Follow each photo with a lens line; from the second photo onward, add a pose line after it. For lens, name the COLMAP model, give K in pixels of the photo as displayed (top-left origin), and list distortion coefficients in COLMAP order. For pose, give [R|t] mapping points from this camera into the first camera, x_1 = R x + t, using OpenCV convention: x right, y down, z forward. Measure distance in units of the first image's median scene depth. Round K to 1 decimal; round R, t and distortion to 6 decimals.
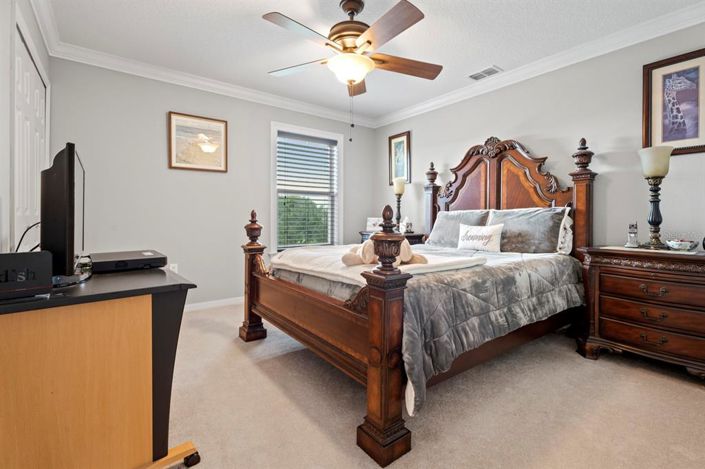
lens RADIAL K [[307.8, 0, 351.0], [0, 307.8, 216.4], [0, 0, 1]] dist [-0.000829, -0.000145]
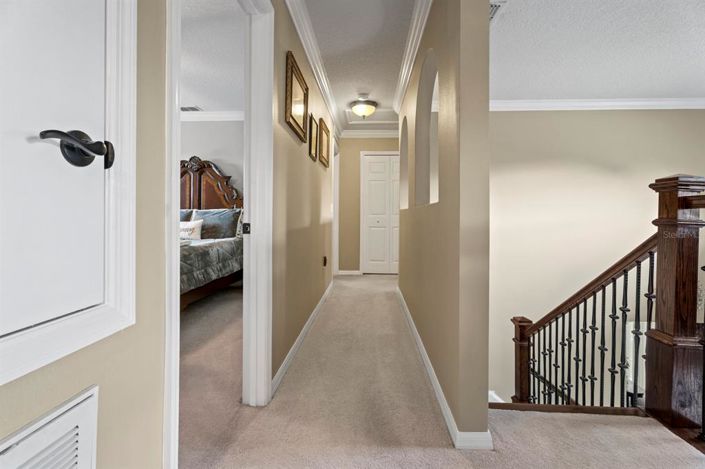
lens RADIAL K [[307.8, 0, 351.0], [0, 307.8, 216.4], [0, 0, 1]] dist [-0.000829, -0.000145]
pose [[0.621911, -0.001512, 0.783086, -0.207297], [-0.003913, 0.999980, 0.005038, -0.000827], [-0.783078, -0.006197, 0.621893, -0.451150]]
